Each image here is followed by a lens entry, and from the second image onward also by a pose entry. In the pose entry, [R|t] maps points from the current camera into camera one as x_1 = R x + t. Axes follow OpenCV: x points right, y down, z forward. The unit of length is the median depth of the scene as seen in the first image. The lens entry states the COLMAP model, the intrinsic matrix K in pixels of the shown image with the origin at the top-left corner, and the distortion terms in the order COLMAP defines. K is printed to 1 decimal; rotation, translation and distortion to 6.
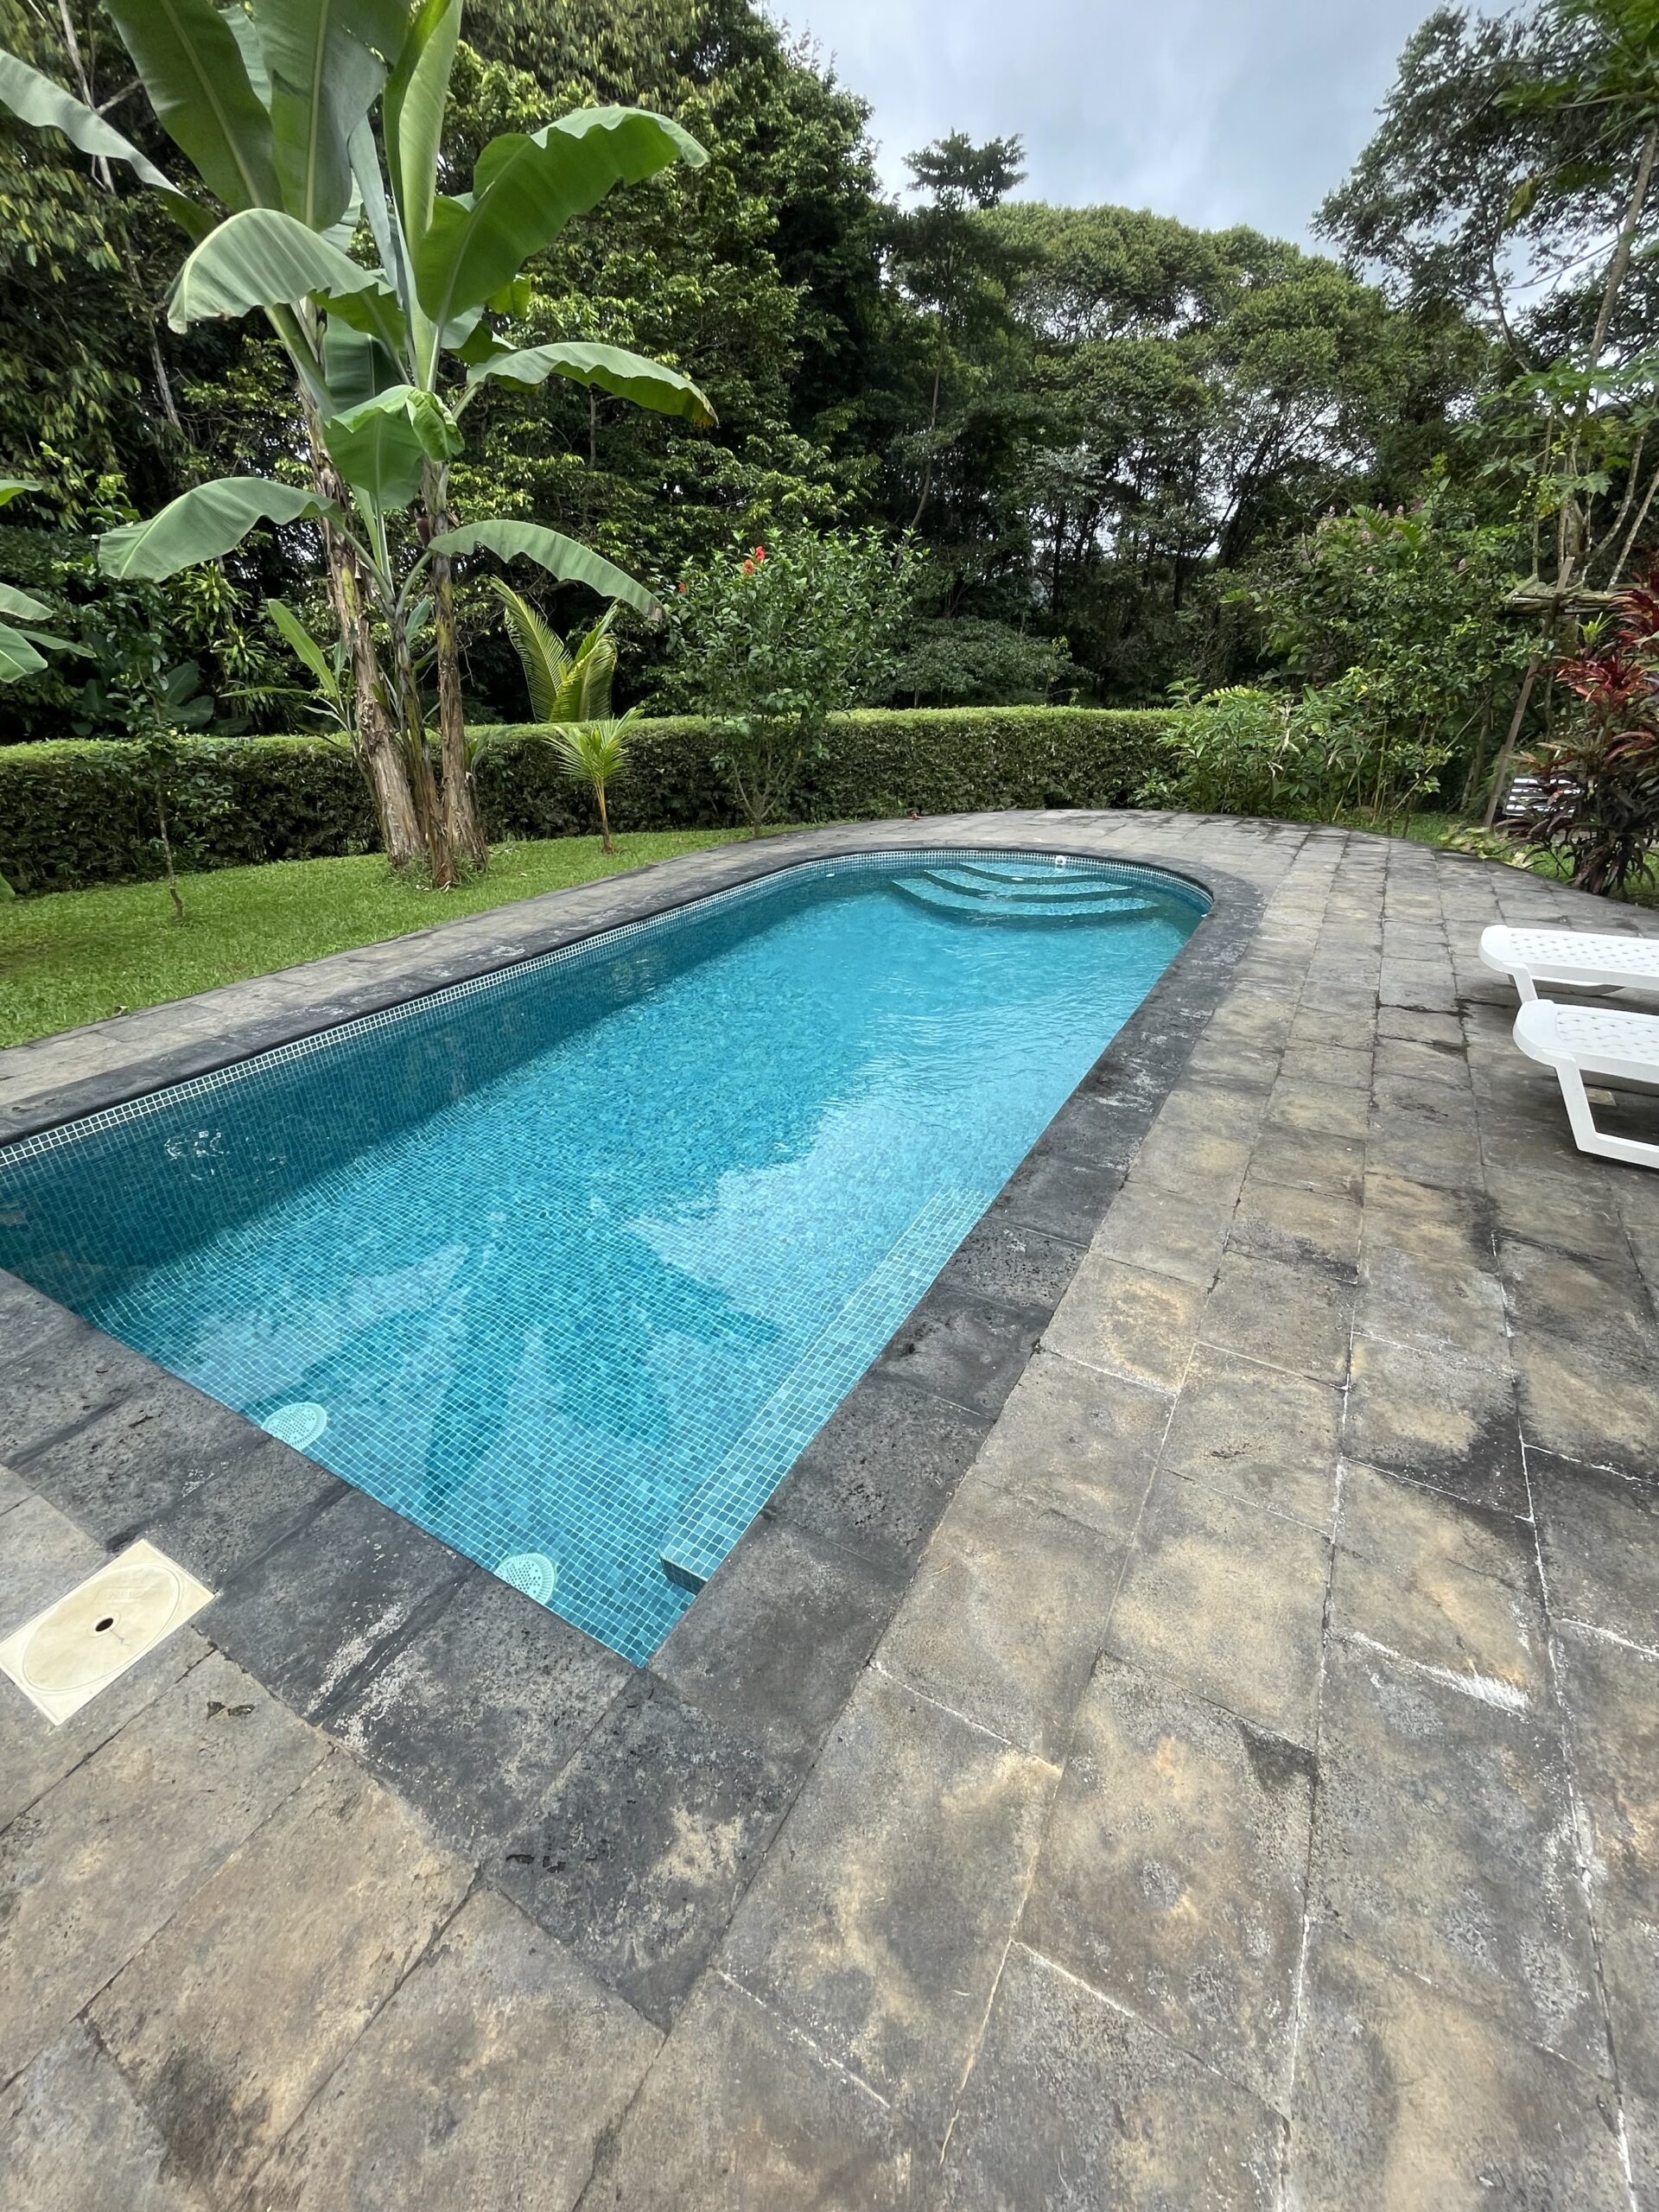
lens RADIAL K [[899.7, 0, 835.9], [0, 899.7, 1105.4], [0, 0, 1]] dist [-0.002136, 0.000632]
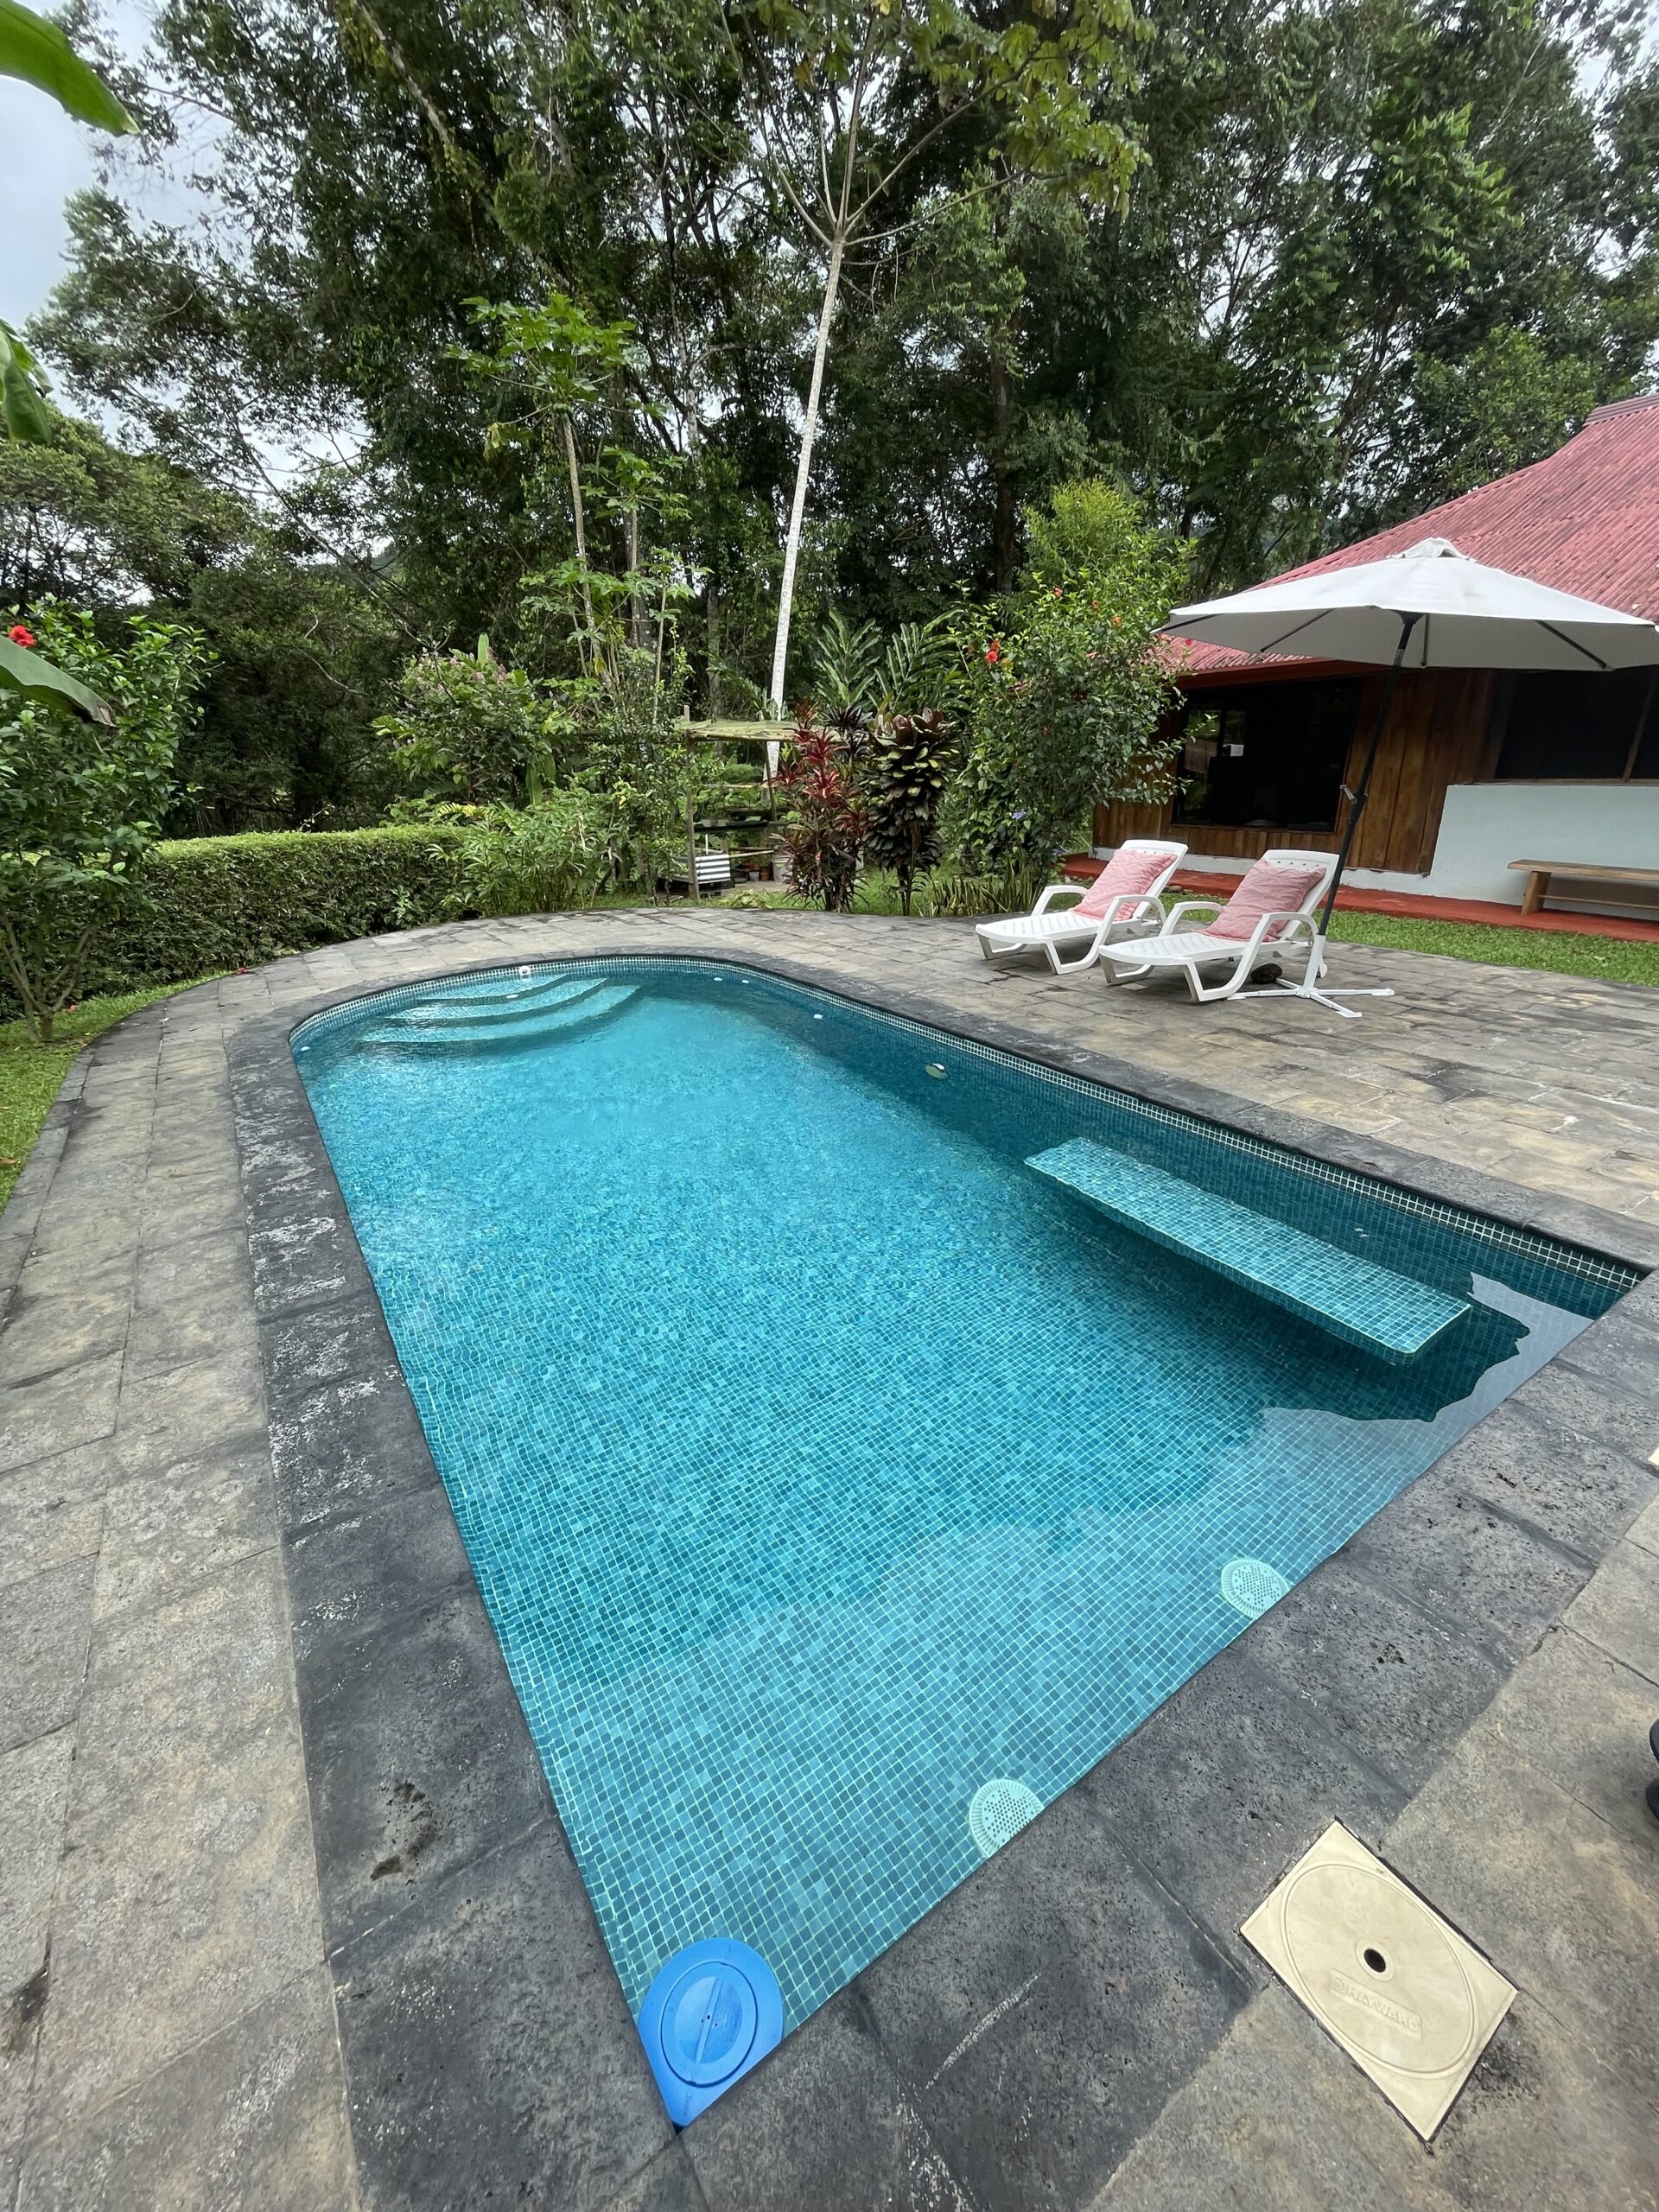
lens RADIAL K [[899.7, 0, 837.6], [0, 899.7, 1102.4], [0, 0, 1]] dist [-0.002136, 0.000632]
pose [[0.447992, -0.314293, 0.836973, -0.881035], [0.412468, 0.903245, 0.118405, -0.220069], [-0.793205, 0.292180, 0.534282, 0.454253]]
